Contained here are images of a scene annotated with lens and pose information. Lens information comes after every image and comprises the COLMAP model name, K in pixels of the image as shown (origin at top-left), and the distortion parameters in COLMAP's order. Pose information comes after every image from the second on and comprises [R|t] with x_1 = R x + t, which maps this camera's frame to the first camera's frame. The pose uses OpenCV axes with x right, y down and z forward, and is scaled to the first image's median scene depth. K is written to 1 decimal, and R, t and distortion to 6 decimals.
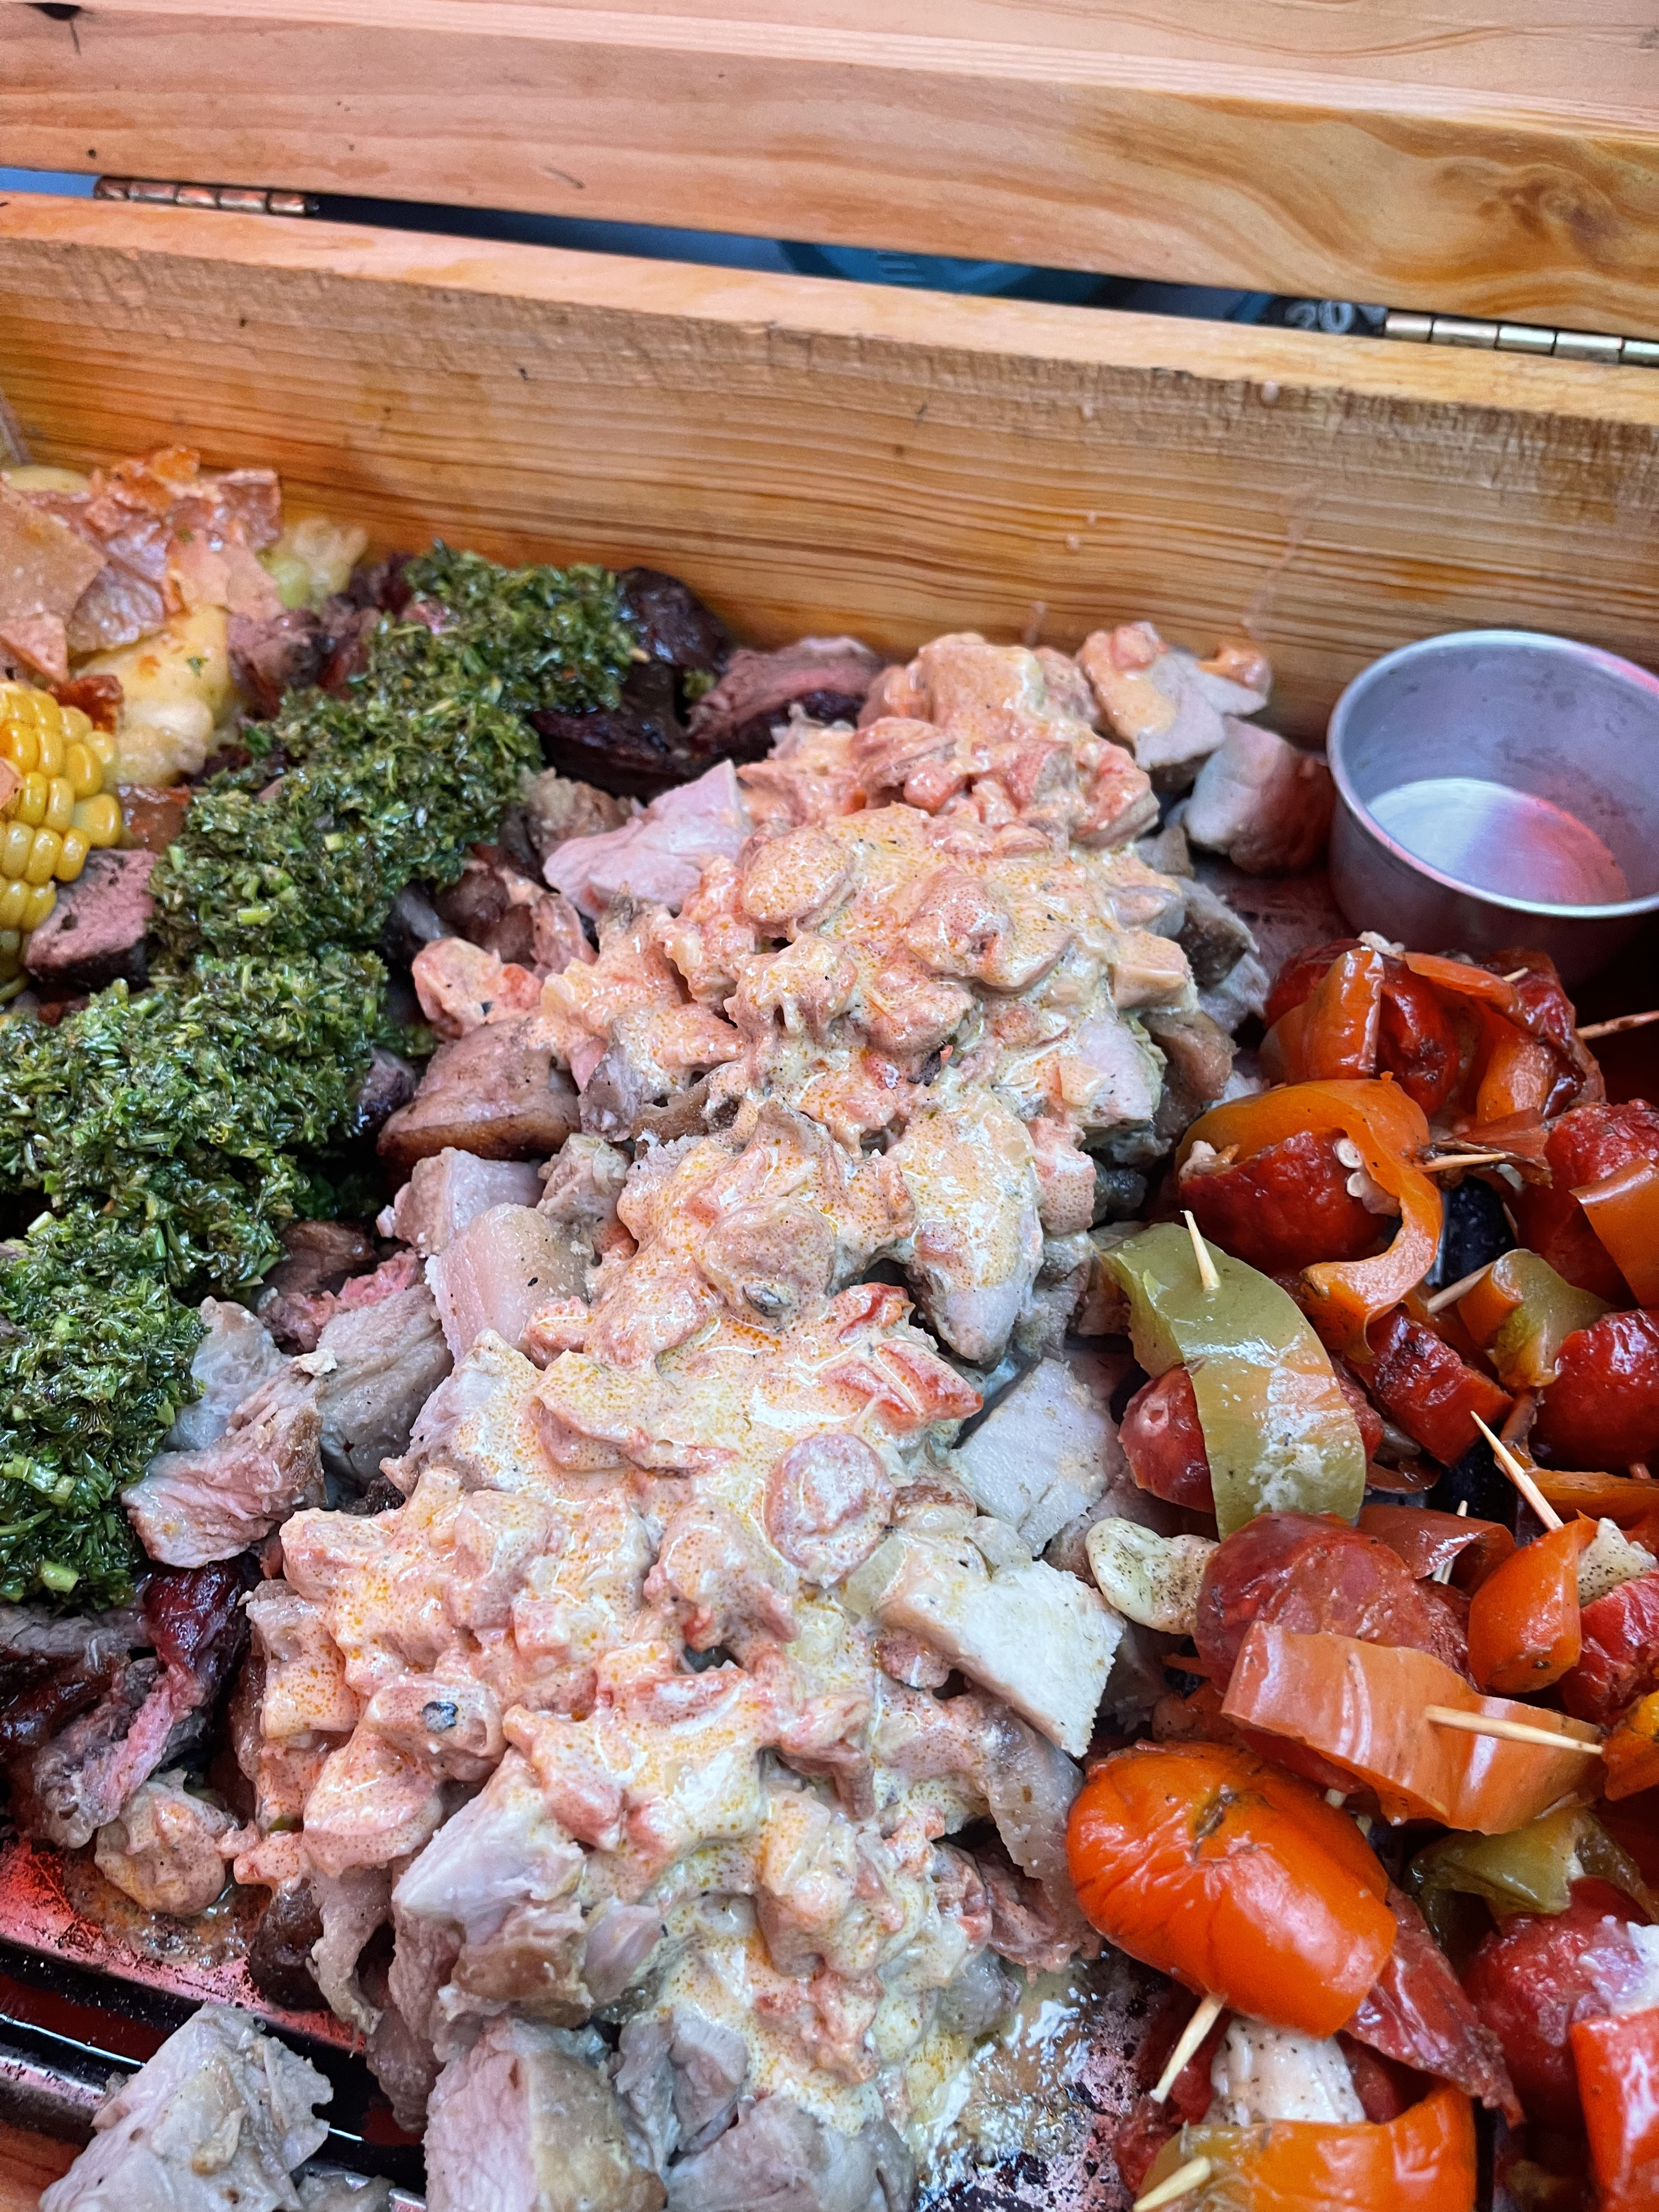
lens RADIAL K [[1677.6, 0, 790.4], [0, 1677.6, 1082.0], [0, 0, 1]] dist [0.080468, -0.137931]
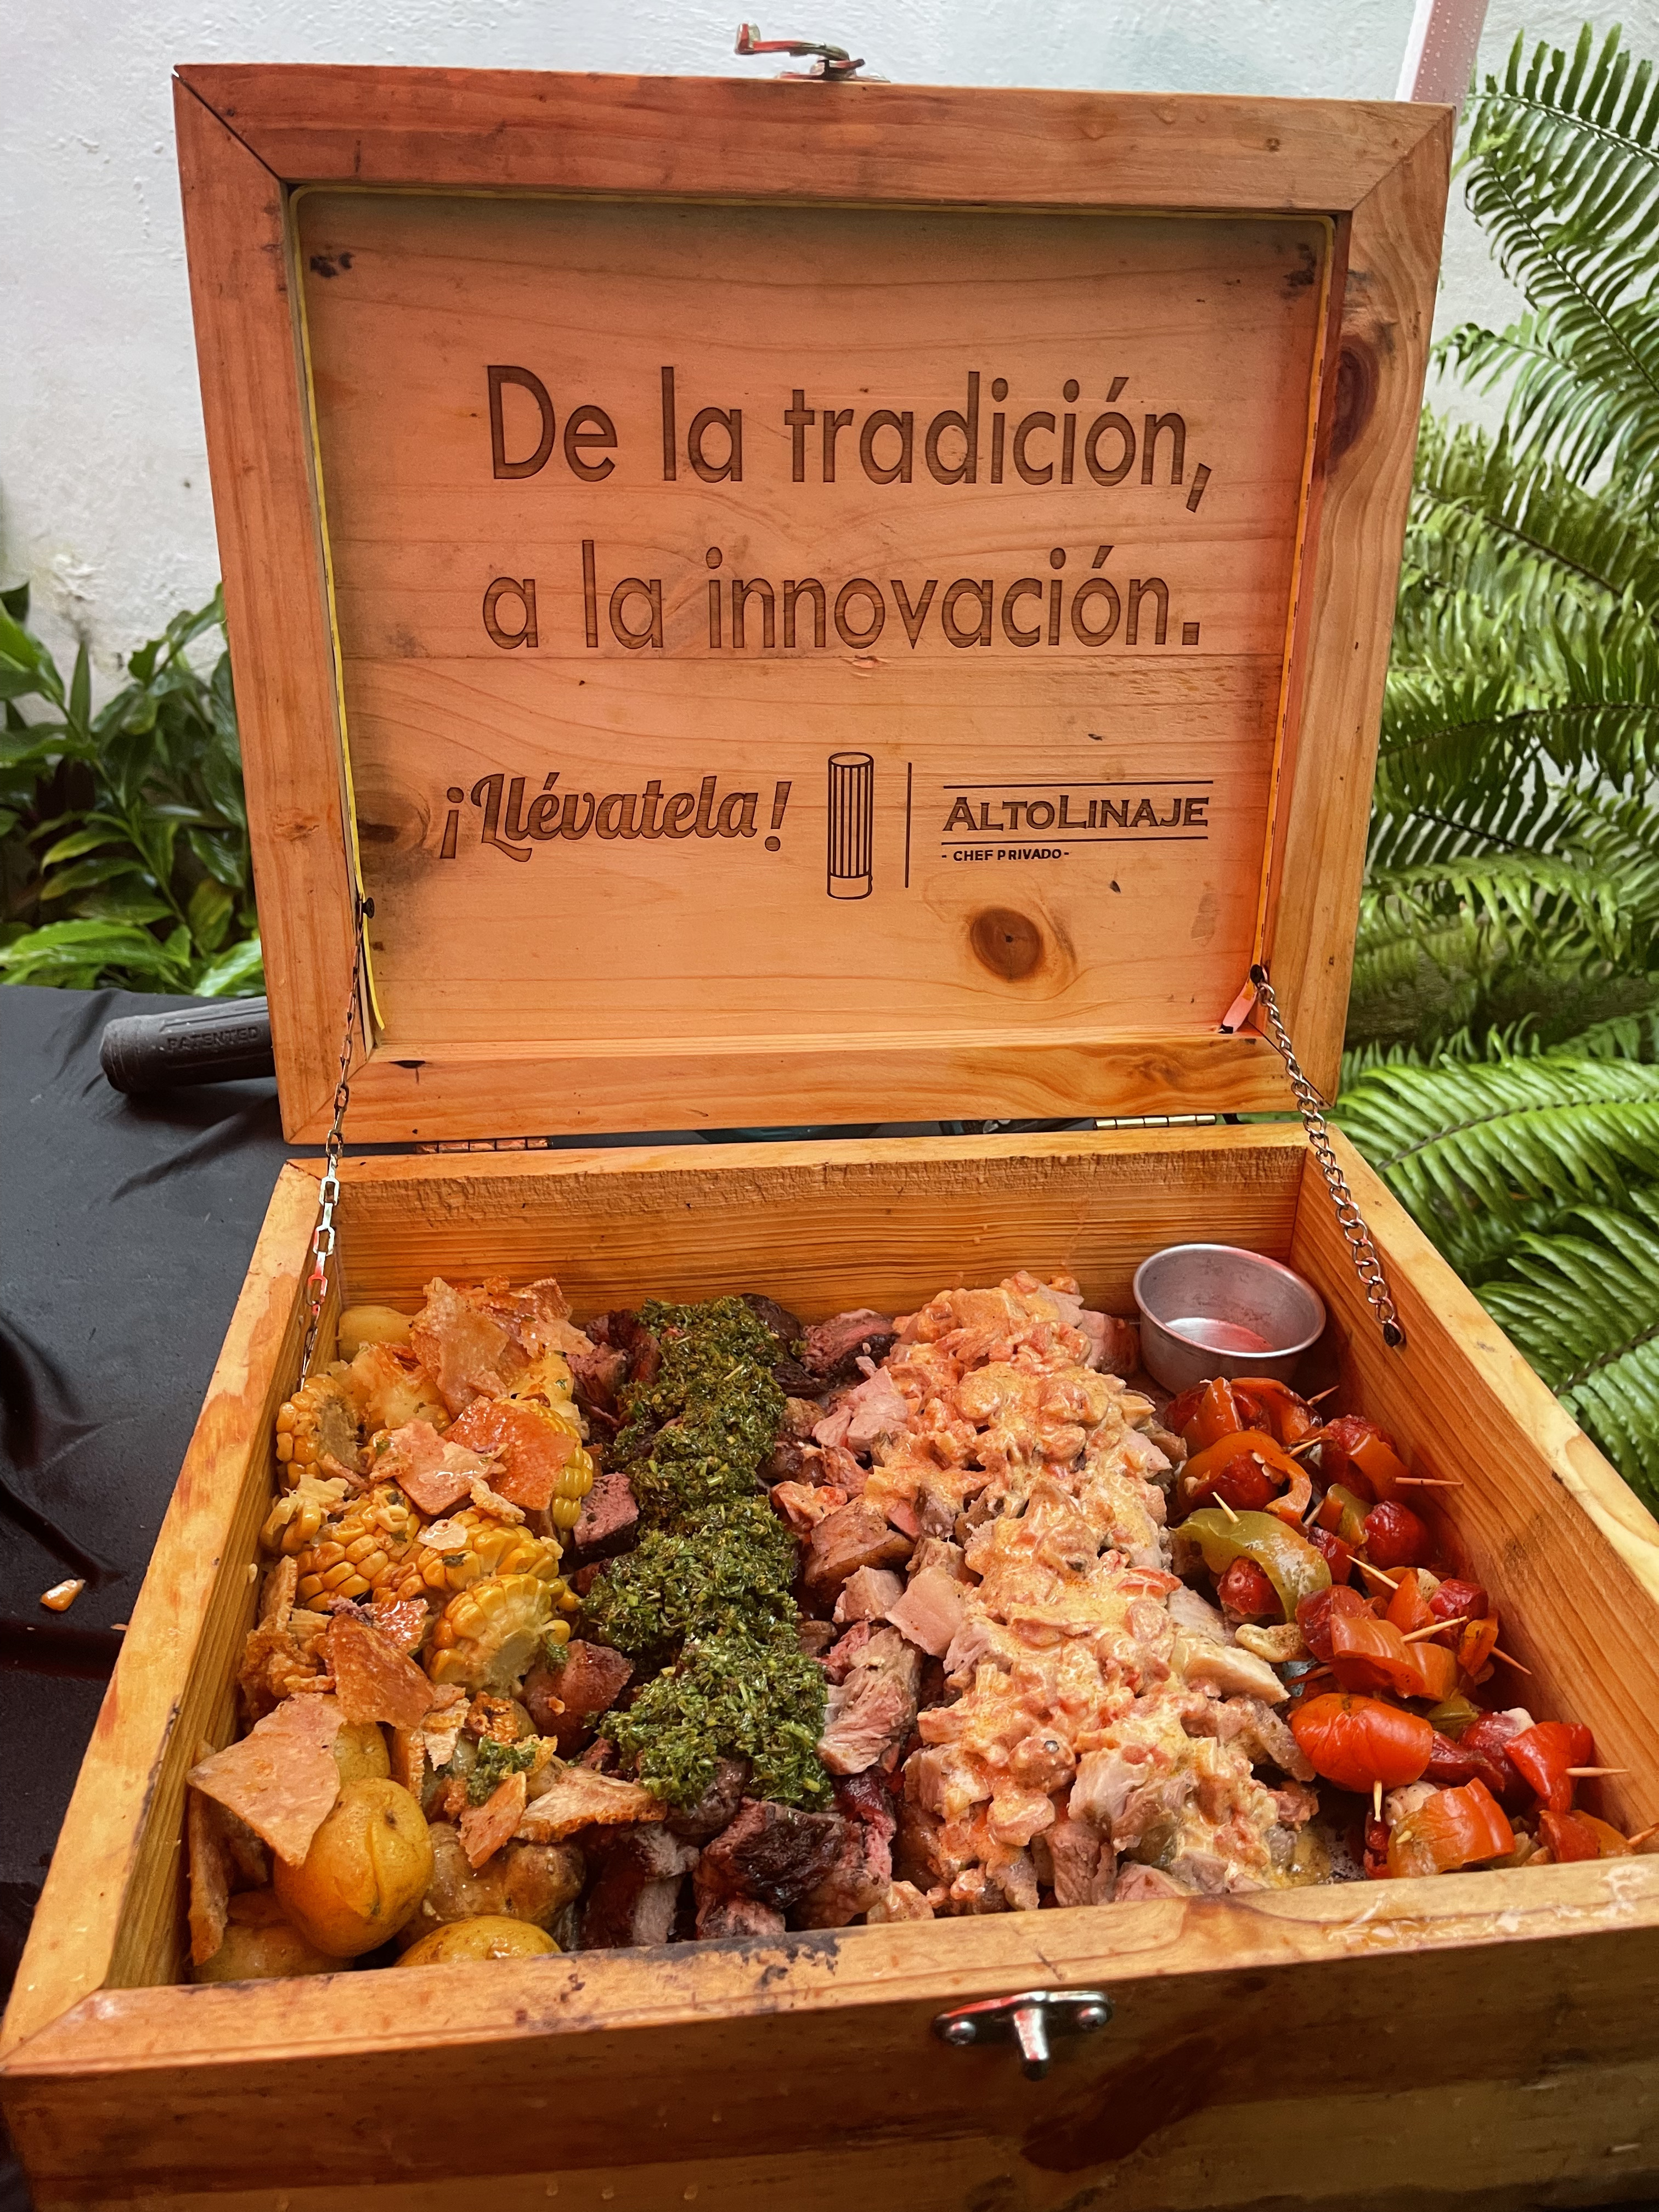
lens RADIAL K [[1677.6, 0, 790.4], [0, 1677.6, 1082.0], [0, 0, 1]] dist [0.080468, -0.137931]
pose [[0.928427, -0.129940, 0.348051, -0.797904], [0.263877, 0.890109, -0.371583, 0.220218], [-0.261520, 0.436830, 0.860689, -0.830095]]
